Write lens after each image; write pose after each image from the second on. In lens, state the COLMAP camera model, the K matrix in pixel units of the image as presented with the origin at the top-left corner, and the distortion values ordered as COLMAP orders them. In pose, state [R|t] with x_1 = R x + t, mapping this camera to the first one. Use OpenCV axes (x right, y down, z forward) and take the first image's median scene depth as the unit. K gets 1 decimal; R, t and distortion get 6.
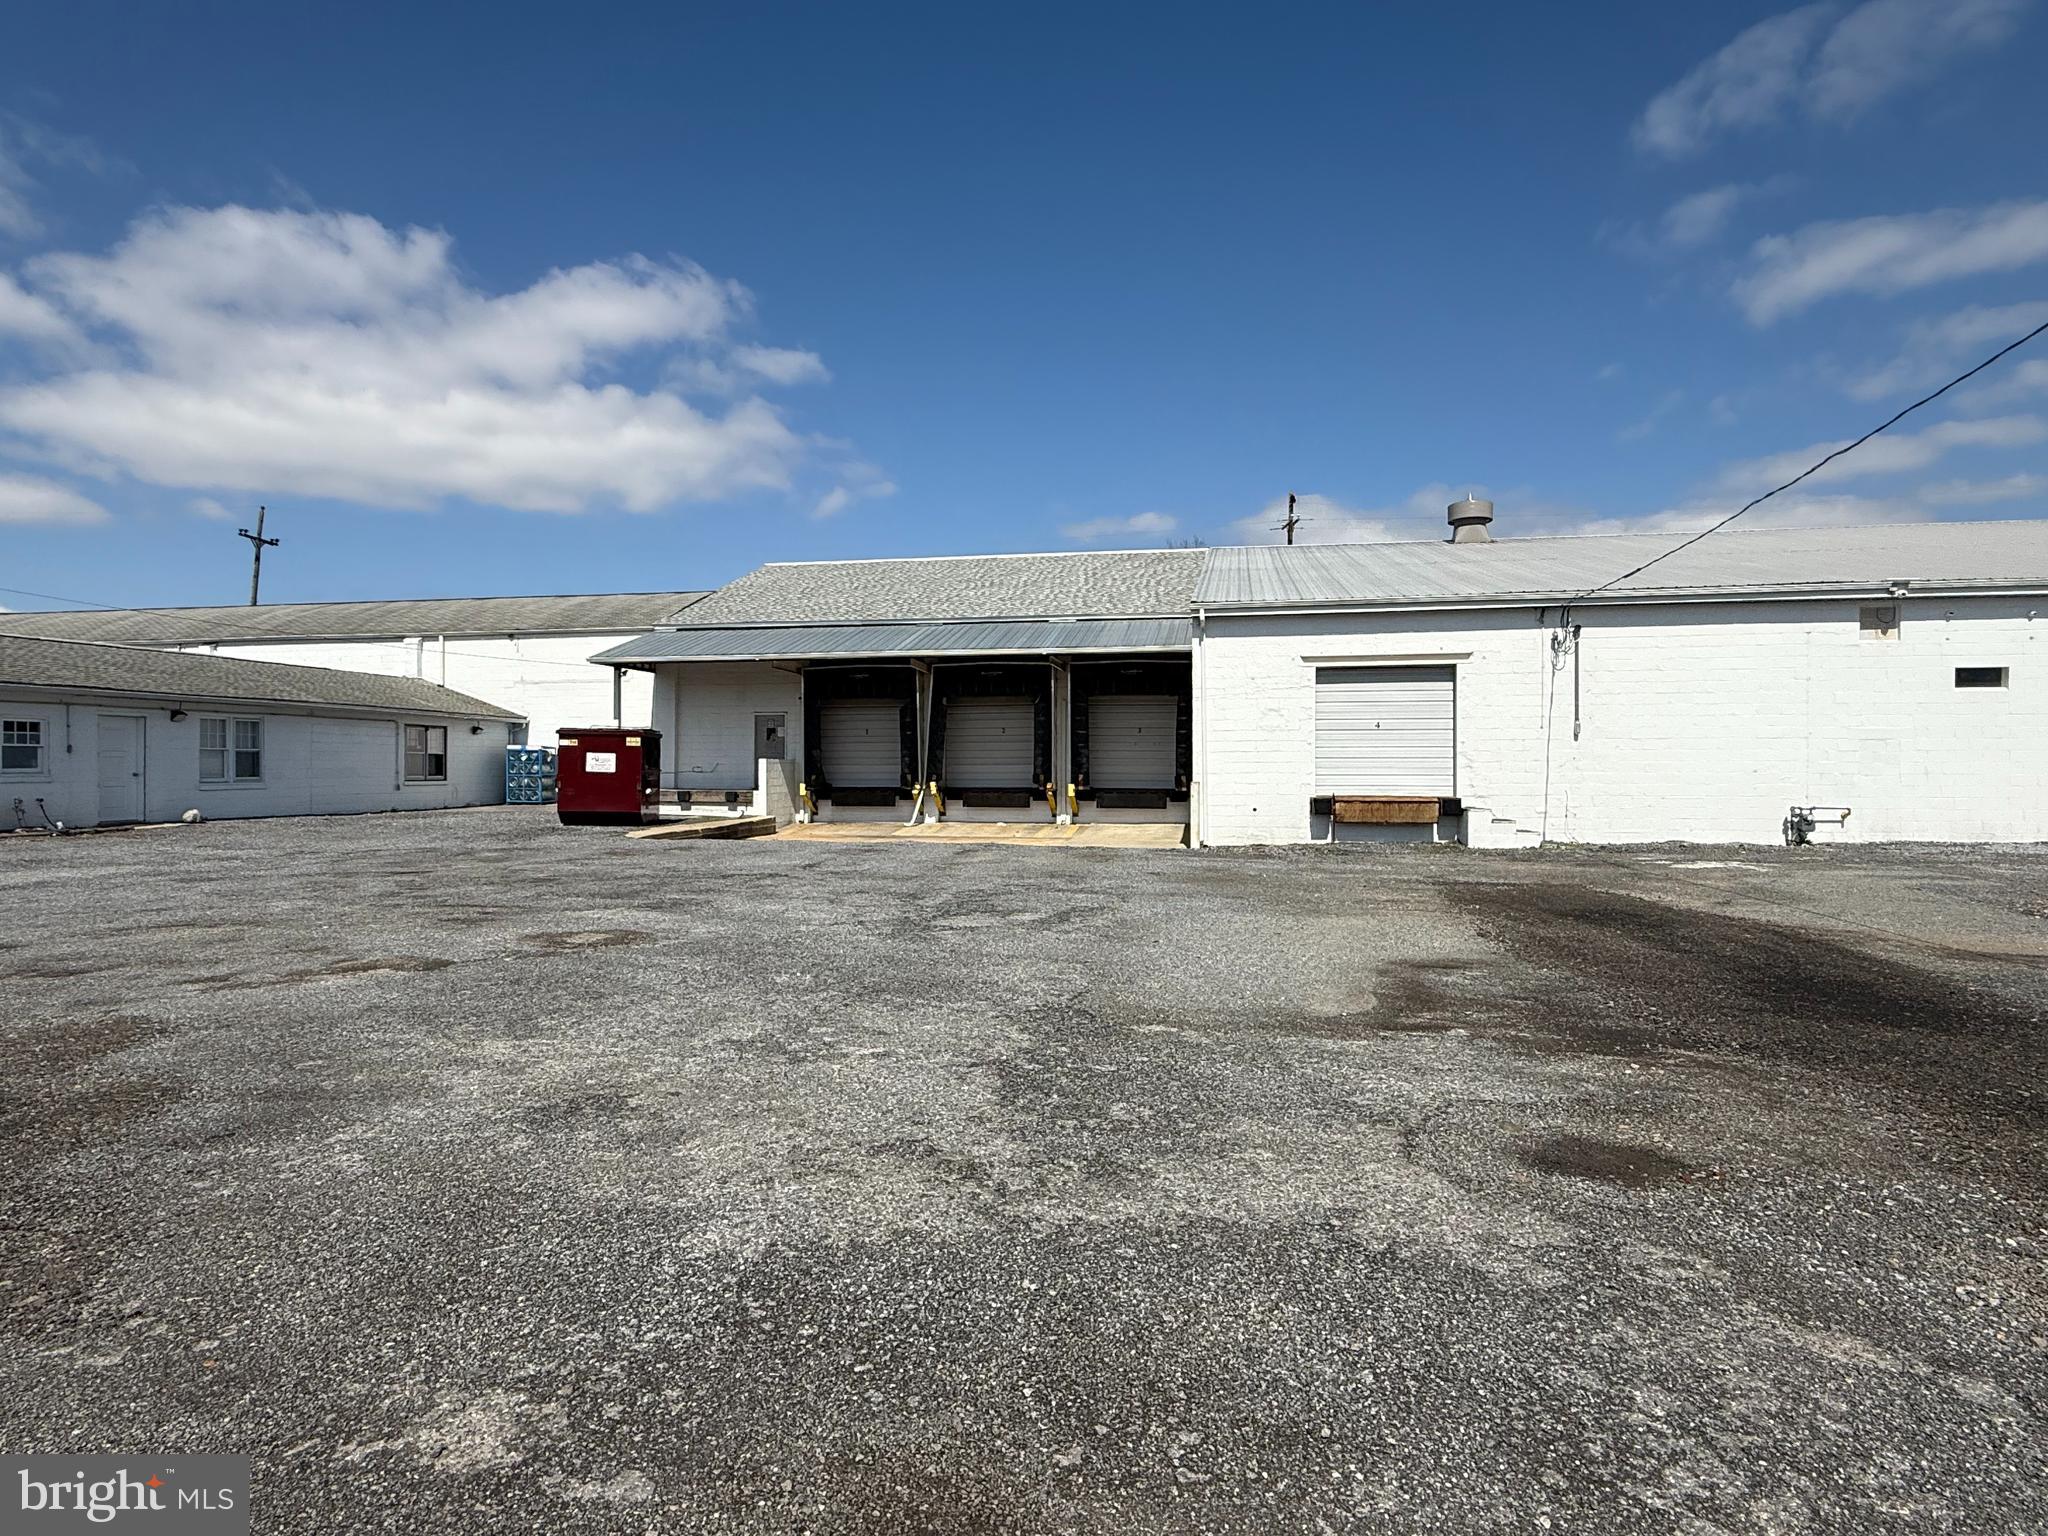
lens RADIAL K [[1122.1, 0, 1022.1], [0, 1122.1, 768.6], [0, 0, 1]] dist [-0.000102, 0.000925]
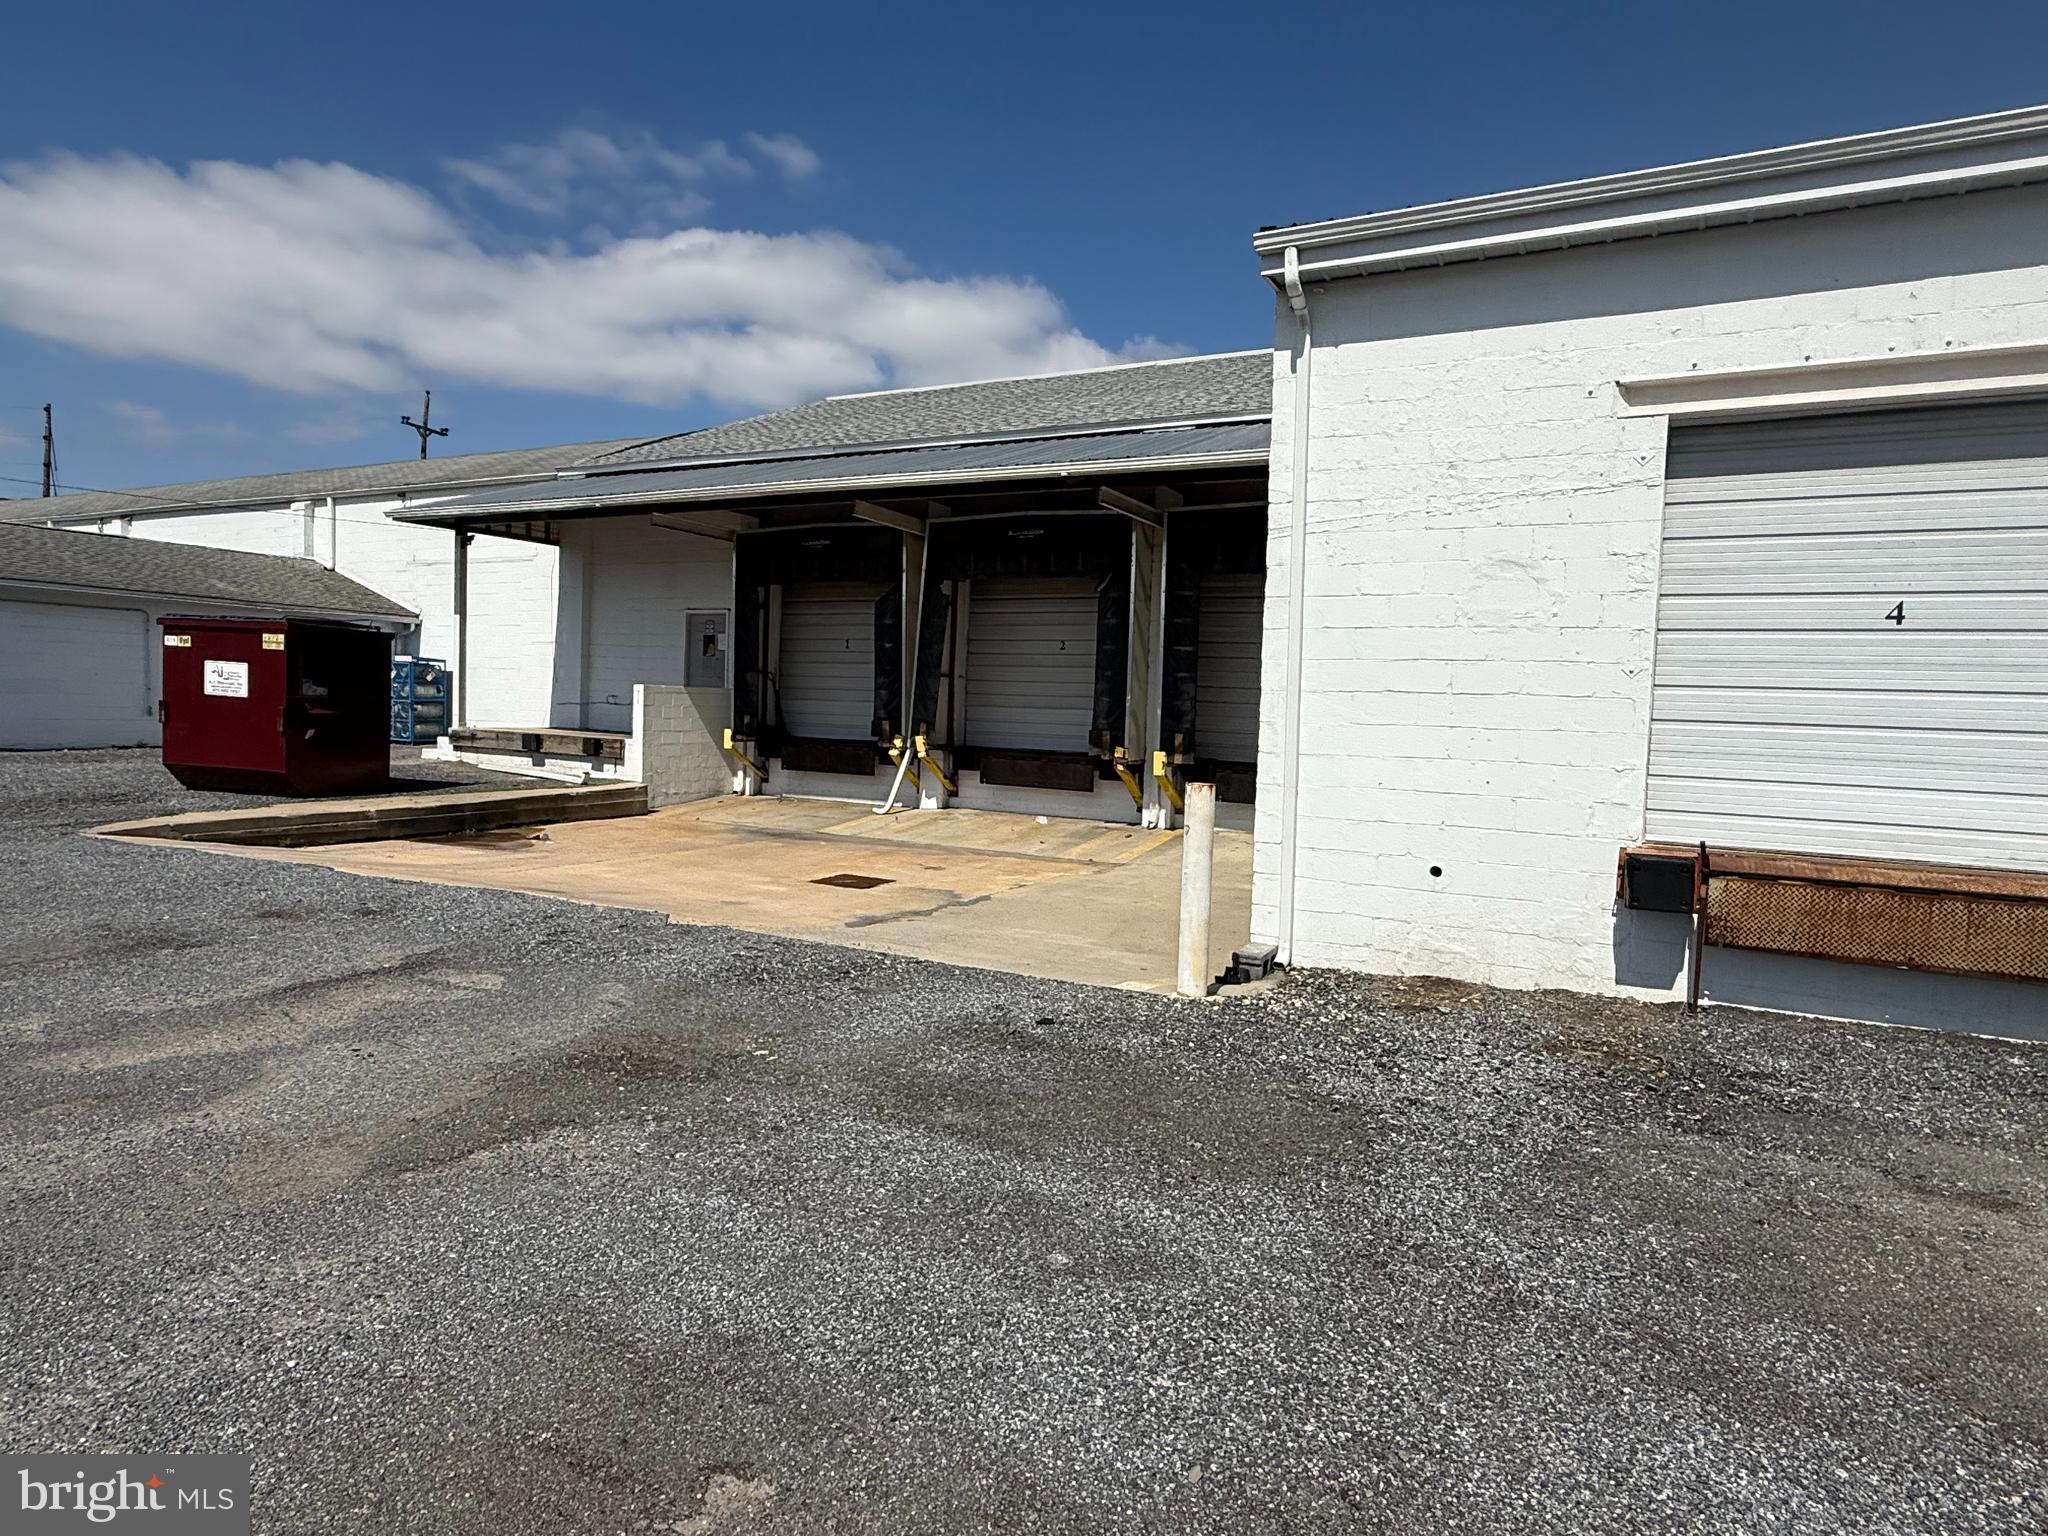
lens RADIAL K [[1187.6, 0, 1031.2], [0, 1187.6, 767.7], [0, 0, 1]] dist [0.001637, 0.000773]
pose [[0.956515, 0.048718, -0.287587, 0.194340], [-0.034396, 0.997913, 0.054648, -0.008538], [0.289649, -0.042380, 0.956194, 0.641424]]
